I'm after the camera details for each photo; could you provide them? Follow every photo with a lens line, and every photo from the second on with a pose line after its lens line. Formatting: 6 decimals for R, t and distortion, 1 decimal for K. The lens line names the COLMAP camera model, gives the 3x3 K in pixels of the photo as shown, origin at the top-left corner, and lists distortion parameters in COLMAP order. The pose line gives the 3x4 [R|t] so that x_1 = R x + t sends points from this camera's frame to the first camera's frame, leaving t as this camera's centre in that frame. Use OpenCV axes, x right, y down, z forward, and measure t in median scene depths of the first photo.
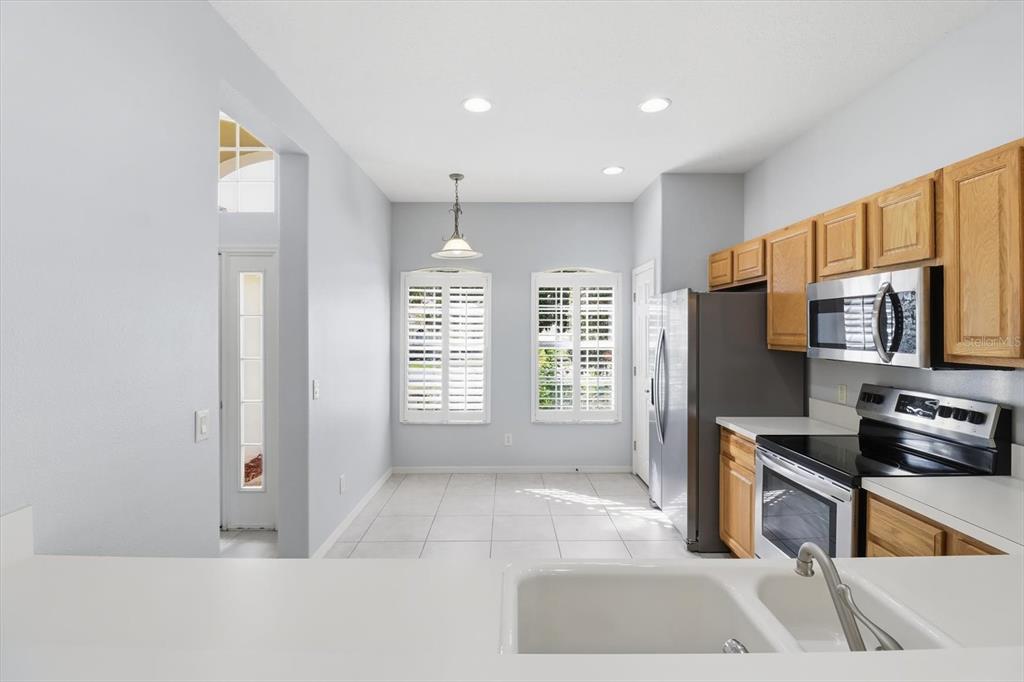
lens RADIAL K [[477.6, 0, 517.3], [0, 477.6, 330.1], [0, 0, 1]] dist [0.004098, -0.014796]
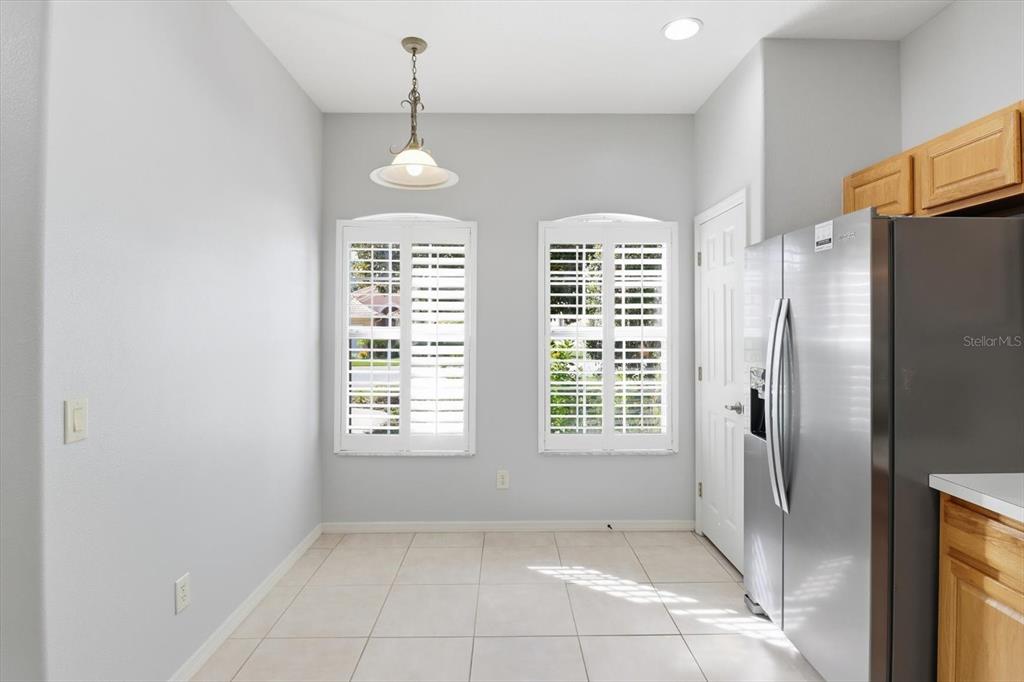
lens RADIAL K [[508.1, 0, 516.1], [0, 508.1, 322.4], [0, 0, 1]] dist [0.000272, 0.000008]
pose [[1.000000, -0.000066, 0.000290, -0.001195], [0.000068, 0.999988, -0.004986, 0.020288], [-0.000290, 0.004986, 0.999988, 0.315601]]
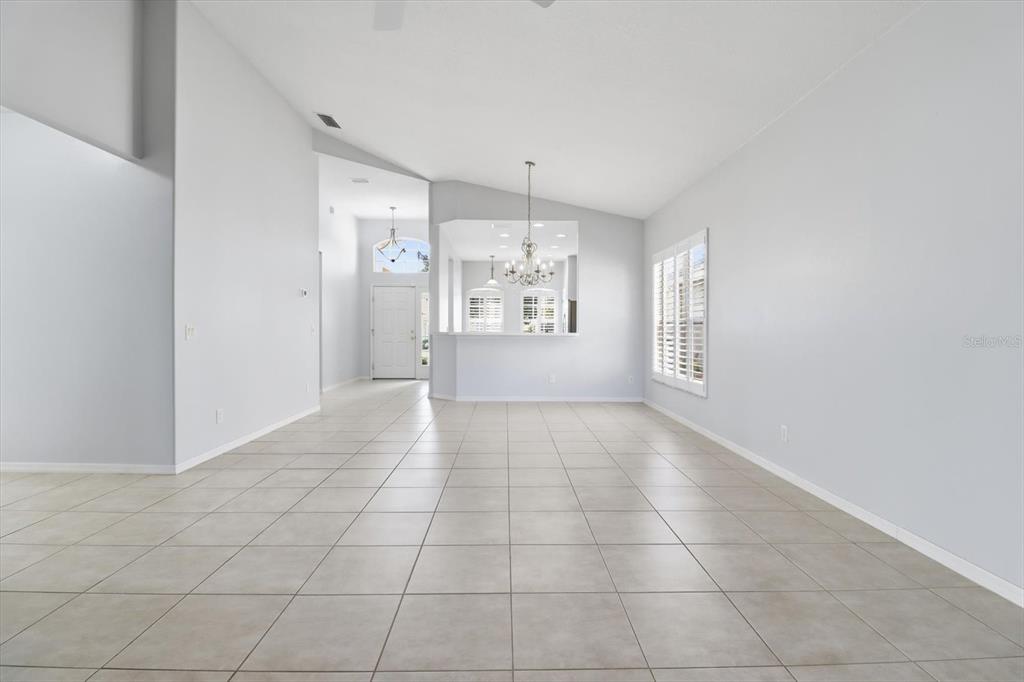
lens RADIAL K [[477.6, 0, 517.3], [0, 477.6, 330.1], [0, 0, 1]] dist [0.004098, -0.014796]
pose [[0.999974, 0.005661, 0.004555, 0.003419], [-0.005677, 0.999978, 0.003502, 0.071303], [-0.004535, -0.003528, 0.999983, -1.423128]]
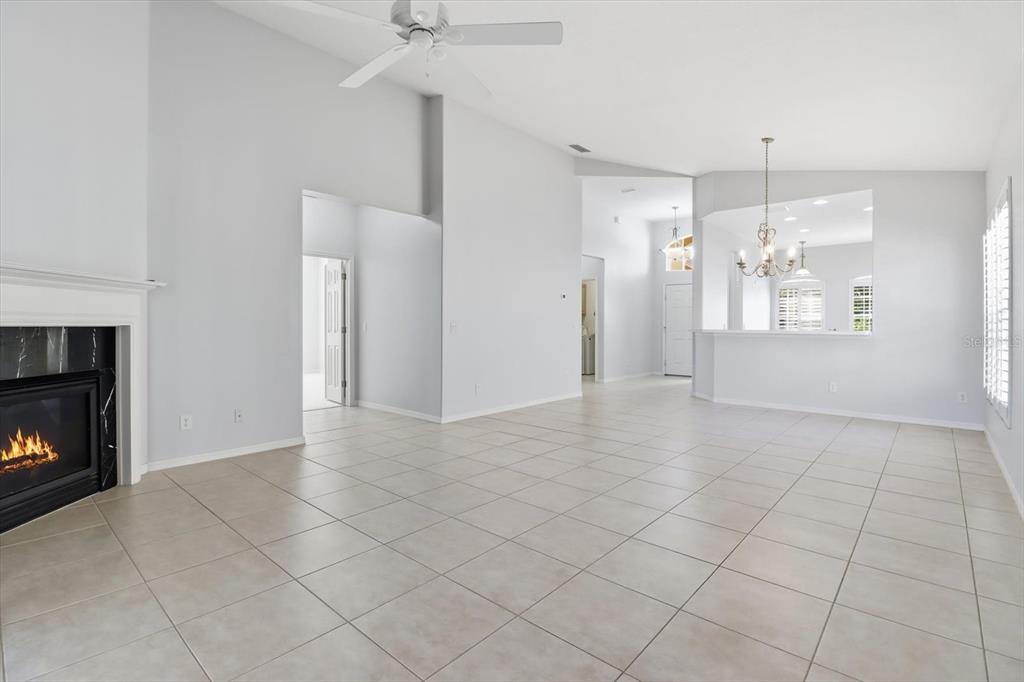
lens RADIAL K [[477.6, 0, 517.3], [0, 477.6, 330.1], [0, 0, 1]] dist [0.004098, -0.014796]
pose [[0.739089, 0.011079, -0.673517, 0.347302], [-0.003657, 0.999916, 0.012436, 0.069089], [0.673598, -0.006728, 0.739067, -1.382193]]
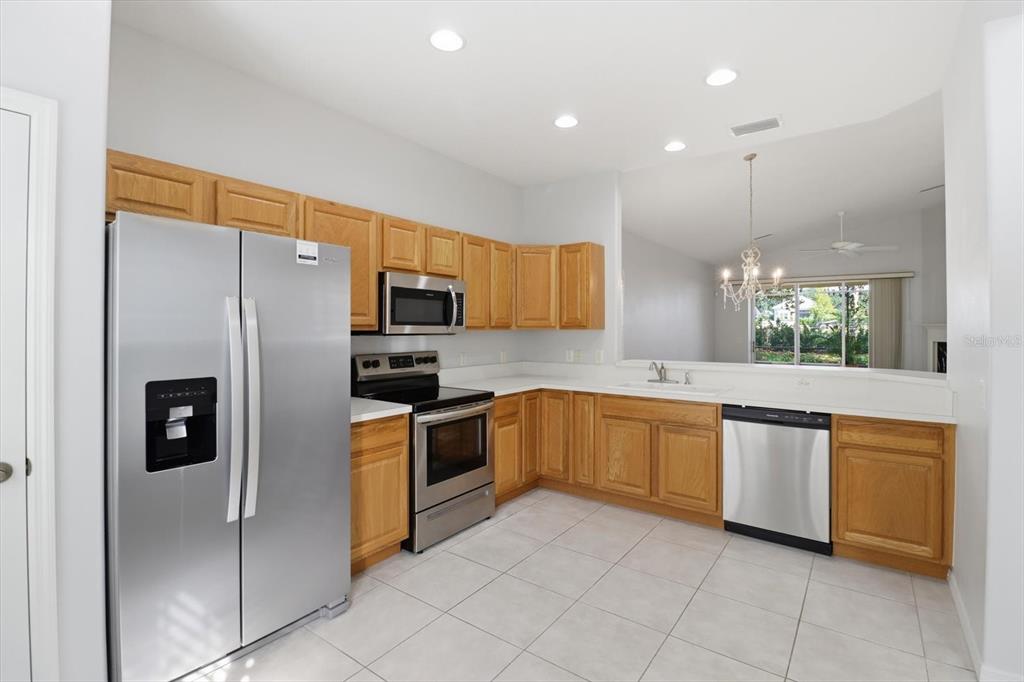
lens RADIAL K [[477.6, 0, 517.3], [0, 477.6, 330.1], [0, 0, 1]] dist [0.004098, -0.014796]
pose [[-0.800313, -0.000789, 0.599581, -0.188743], [-0.000515, 1.000000, 0.000629, 0.024308], [-0.599582, 0.000194, -0.800314, 0.941714]]
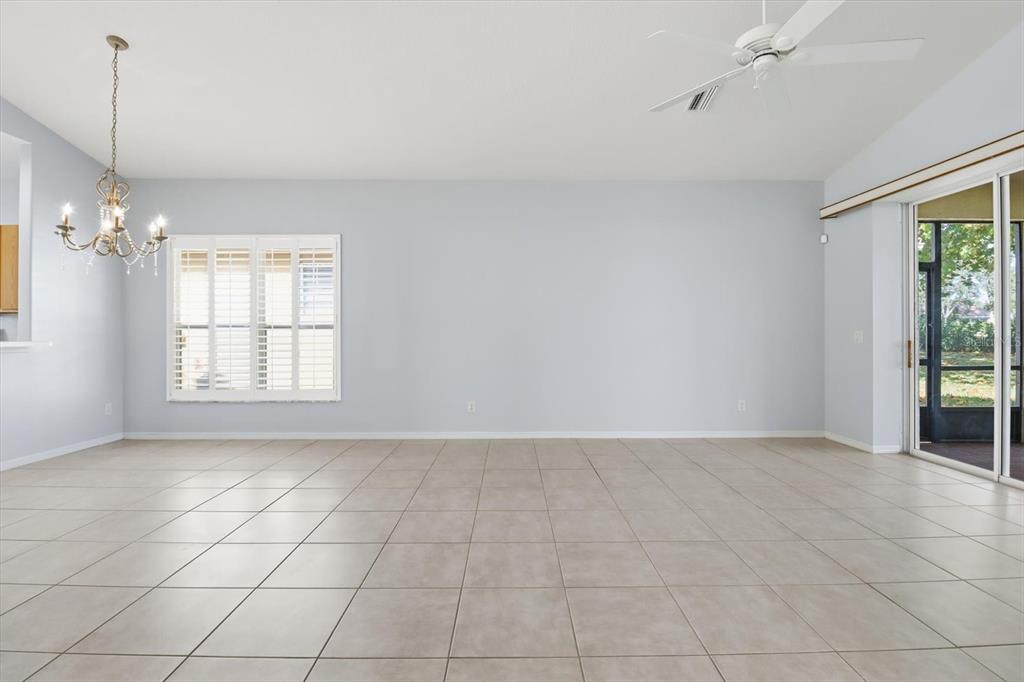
lens RADIAL K [[477.6, 0, 517.3], [0, 477.6, 330.1], [0, 0, 1]] dist [0.004098, -0.014796]
pose [[-0.001610, 0.006746, 0.999976, -0.613163], [-0.000640, 0.999977, -0.006747, 0.072164], [-0.999998, -0.000651, -0.001606, -0.790226]]
